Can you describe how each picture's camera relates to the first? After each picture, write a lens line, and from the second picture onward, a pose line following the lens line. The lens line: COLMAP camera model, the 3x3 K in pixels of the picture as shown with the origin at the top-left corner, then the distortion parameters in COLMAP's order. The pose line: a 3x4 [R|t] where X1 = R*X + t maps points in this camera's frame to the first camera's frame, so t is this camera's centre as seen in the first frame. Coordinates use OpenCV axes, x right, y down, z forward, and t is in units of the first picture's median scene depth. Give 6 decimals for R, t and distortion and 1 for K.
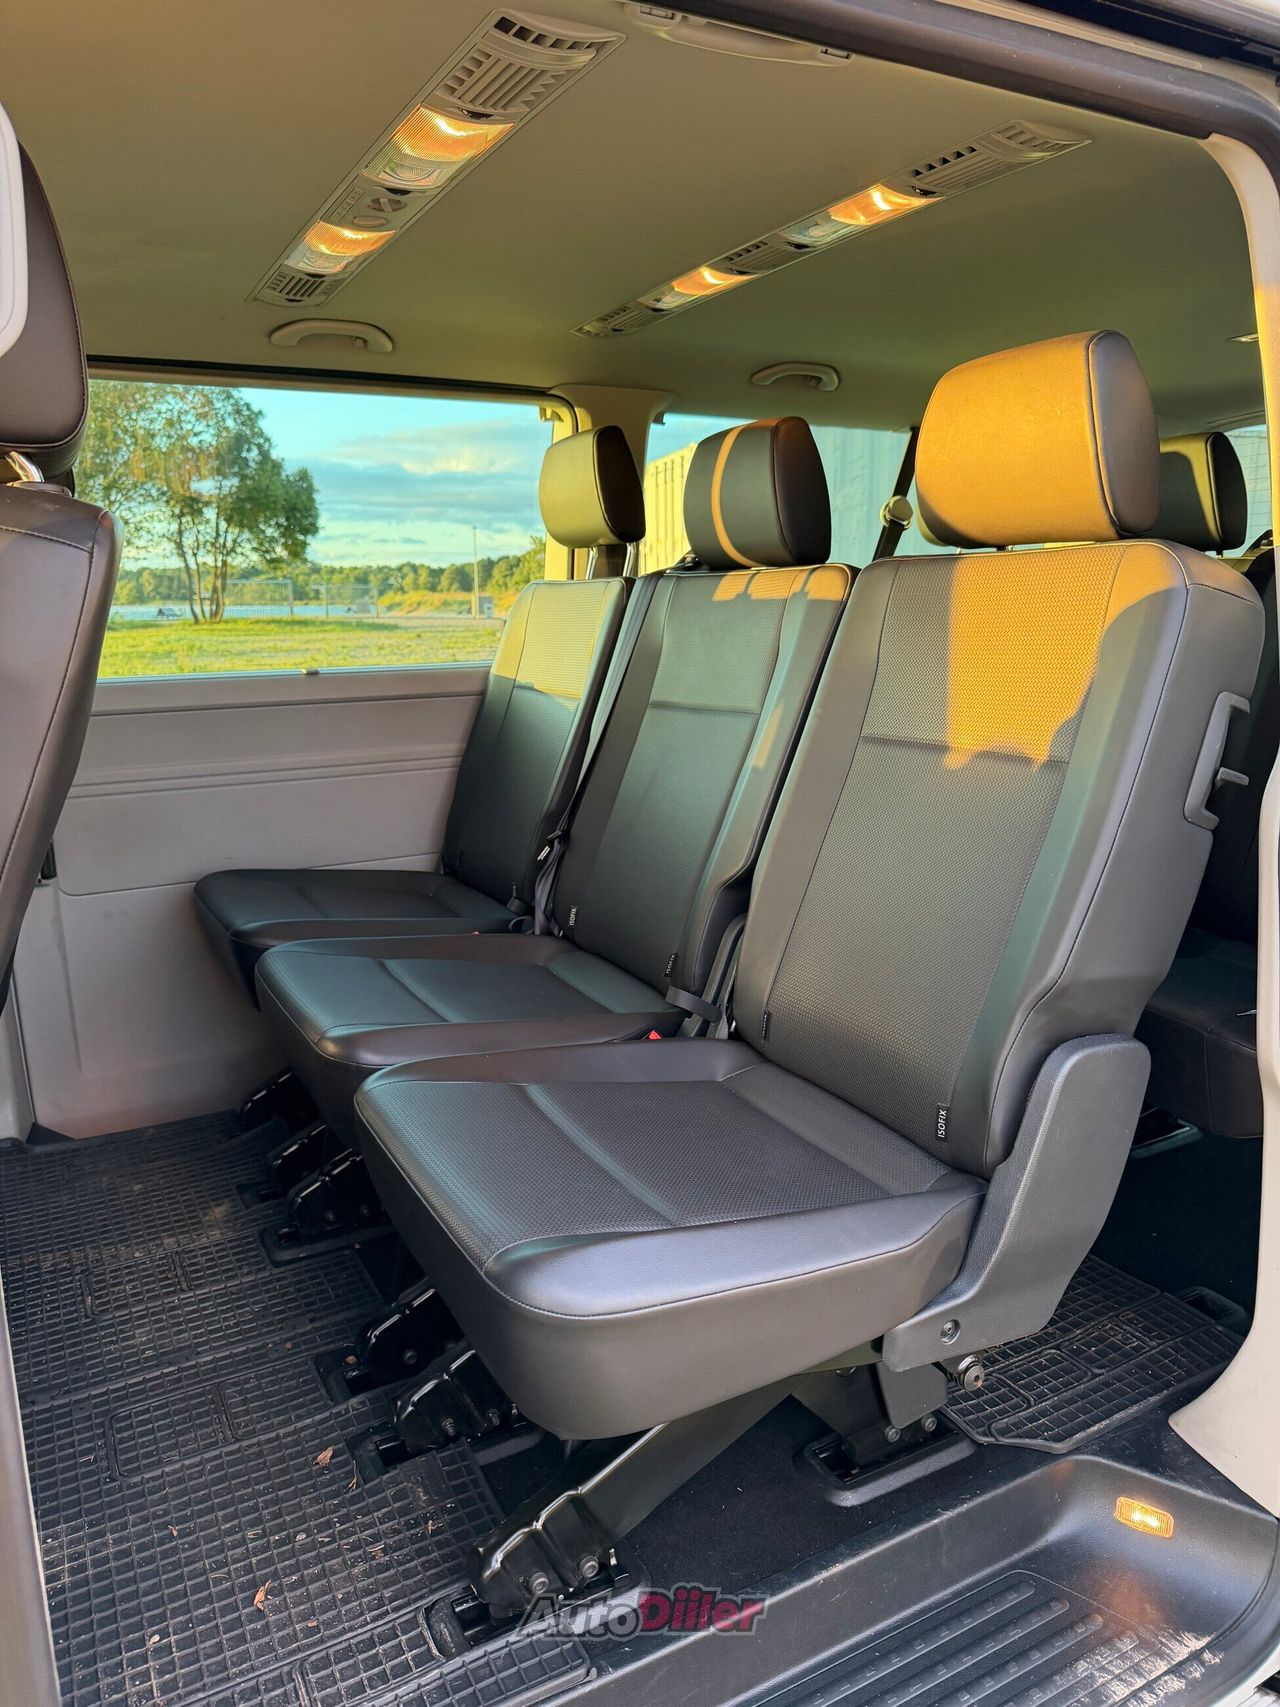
lens RADIAL K [[1211.2, 0, 638.9], [0, 1211.2, 855.3], [0, 0, 1]] dist [0.058142, -0.047186]
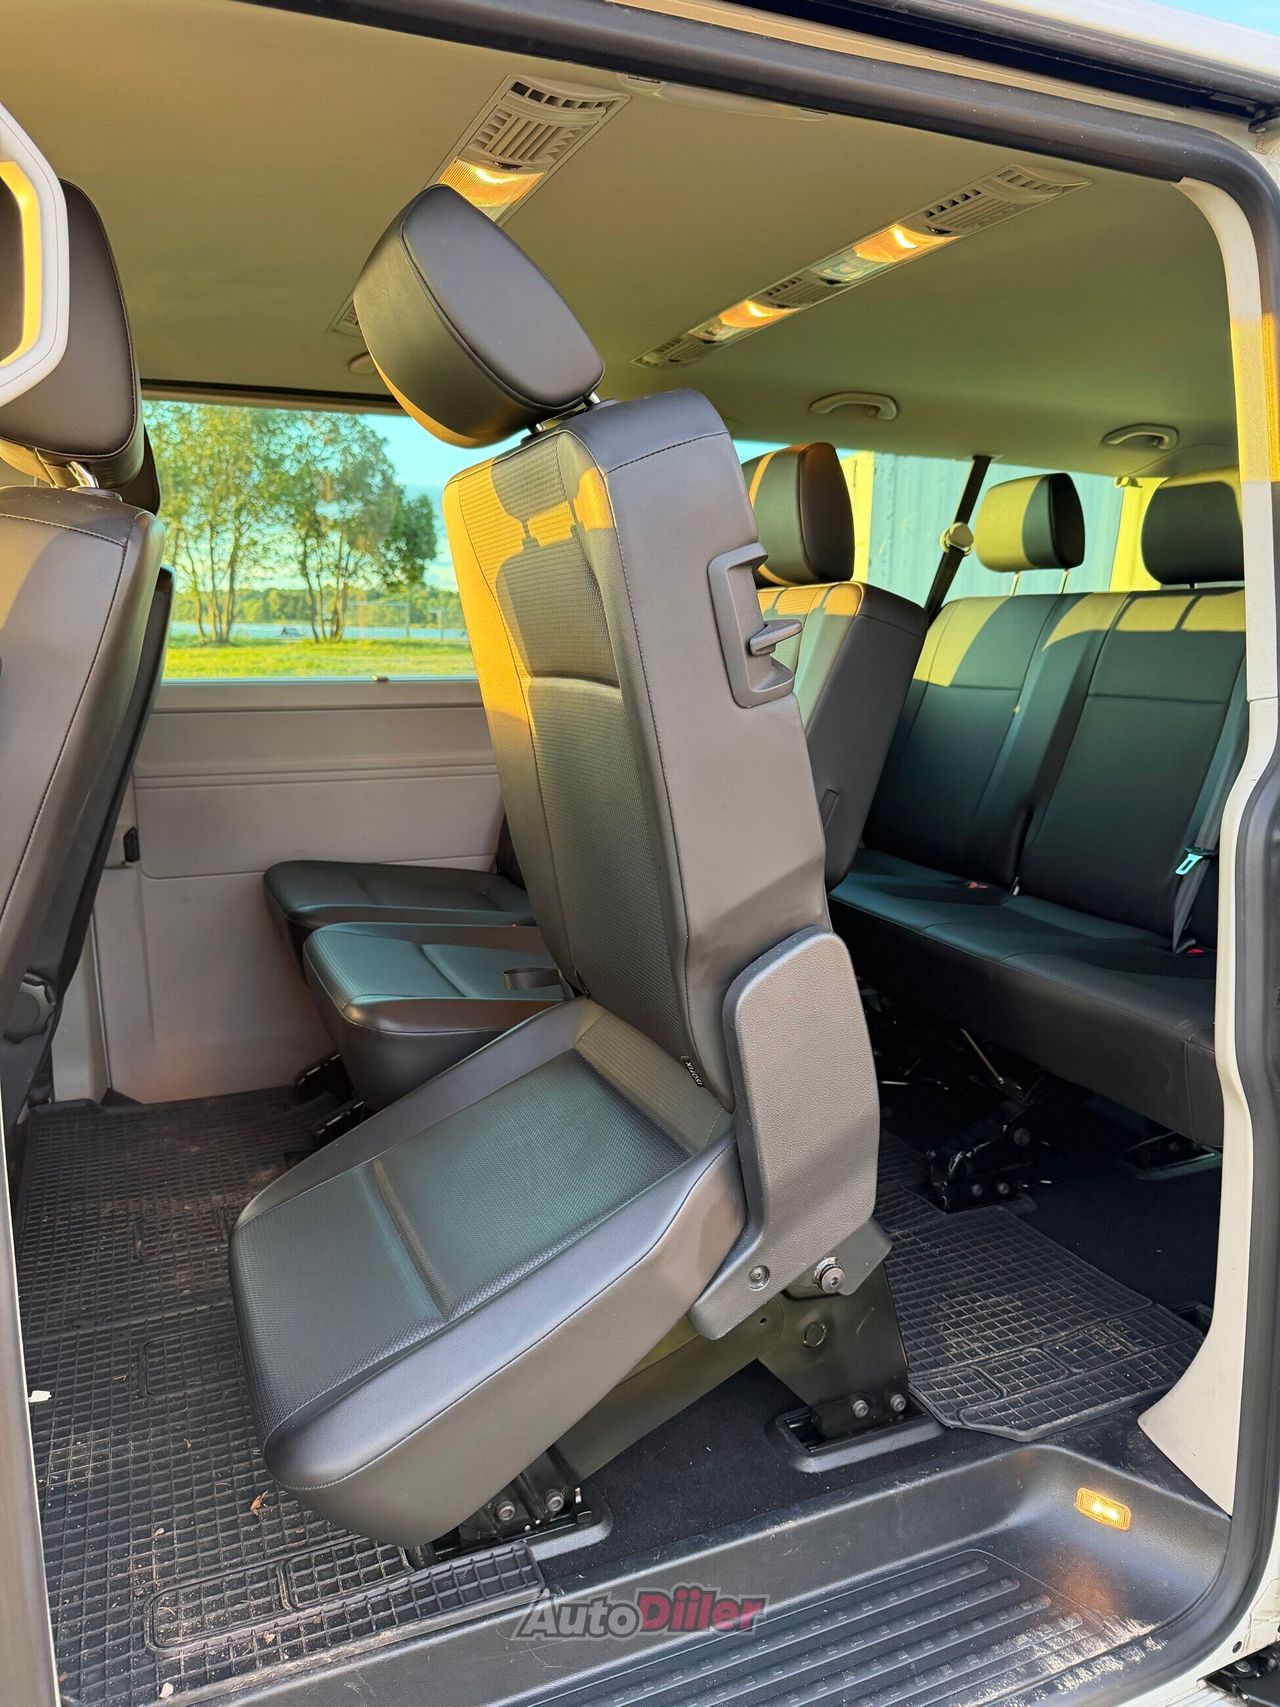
lens RADIAL K [[1217.1, 0, 639.5], [0, 1217.1, 859.6], [0, 0, 1]] dist [0.073578, -0.065655]
pose [[0.995566, 0.038702, -0.085737, 0.088758], [-0.040447, 0.999006, -0.018713, 0.030542], [0.084928, 0.022097, 0.996142, -0.070277]]
